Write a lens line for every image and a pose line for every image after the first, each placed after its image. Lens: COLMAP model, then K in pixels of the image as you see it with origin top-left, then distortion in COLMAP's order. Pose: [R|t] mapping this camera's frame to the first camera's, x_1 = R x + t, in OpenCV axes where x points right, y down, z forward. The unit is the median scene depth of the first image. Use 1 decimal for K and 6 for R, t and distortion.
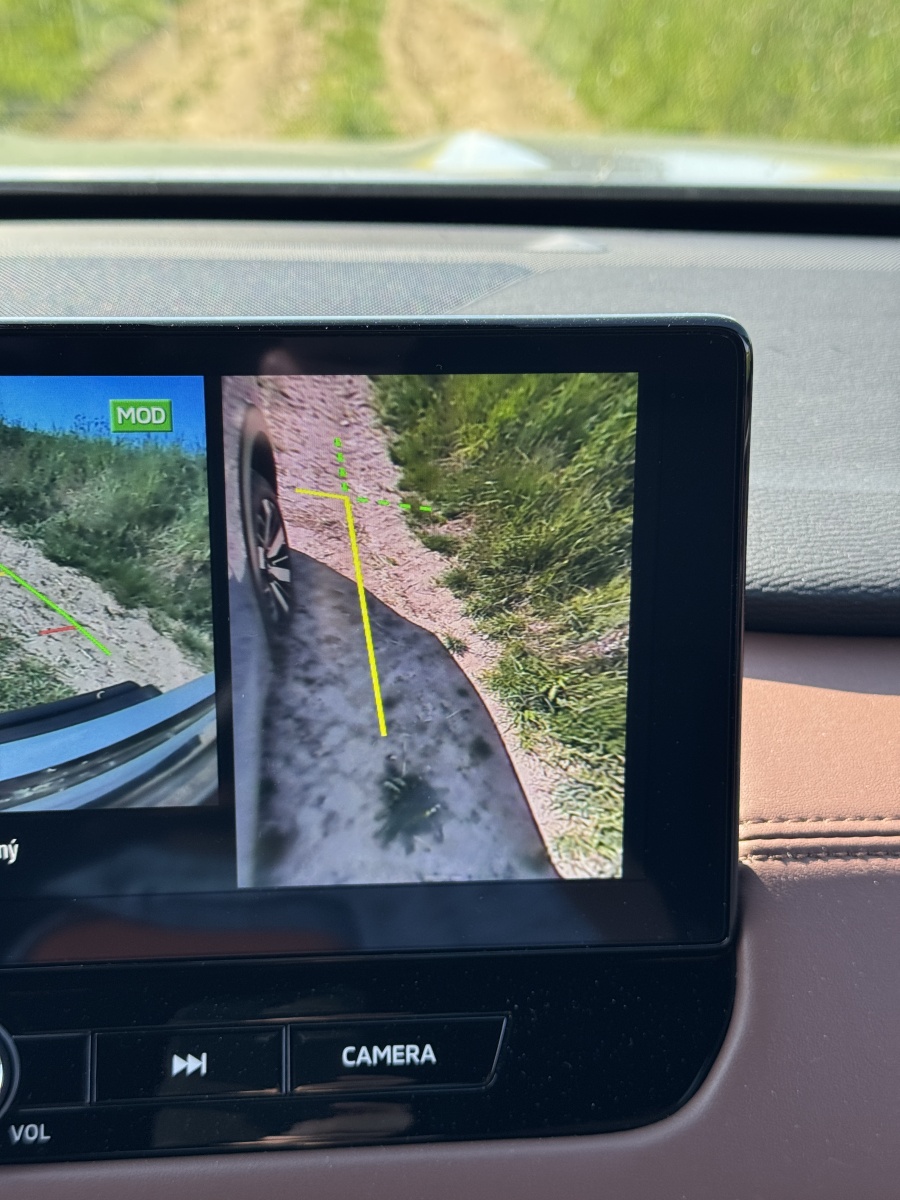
lens RADIAL K [[1689.3, 0, 444.8], [0, 1689.3, 619.2], [0, 0, 1]] dist [0.102287, 0.000000]
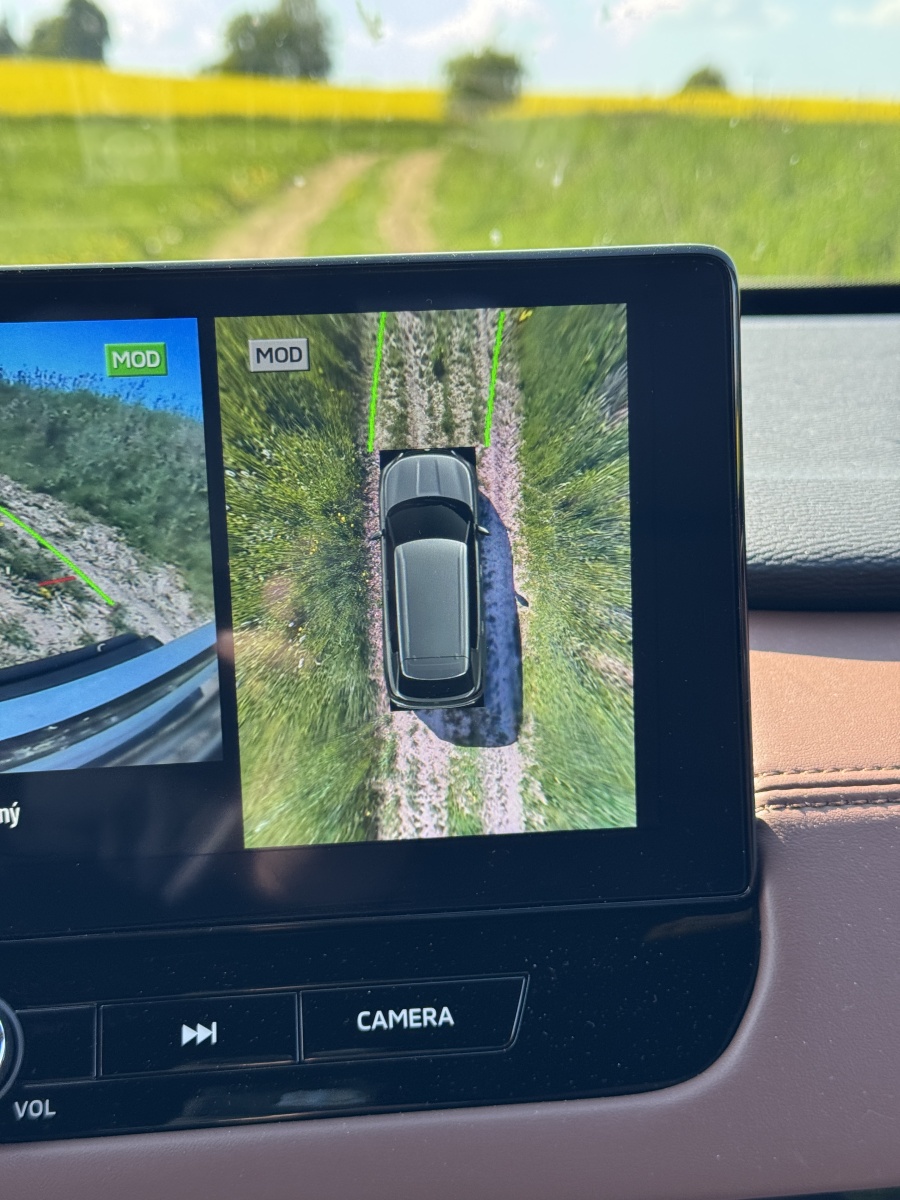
lens RADIAL K [[1689.3, 0, 451.9], [0, 1689.3, 589.7], [0, 0, 1]] dist [0.102287, 0.000000]
pose [[0.999252, -0.038640, -0.001426, 0.004406], [0.038221, 0.992647, -0.114849, 0.126354], [0.005854, 0.114708, 0.993382, 0.012103]]
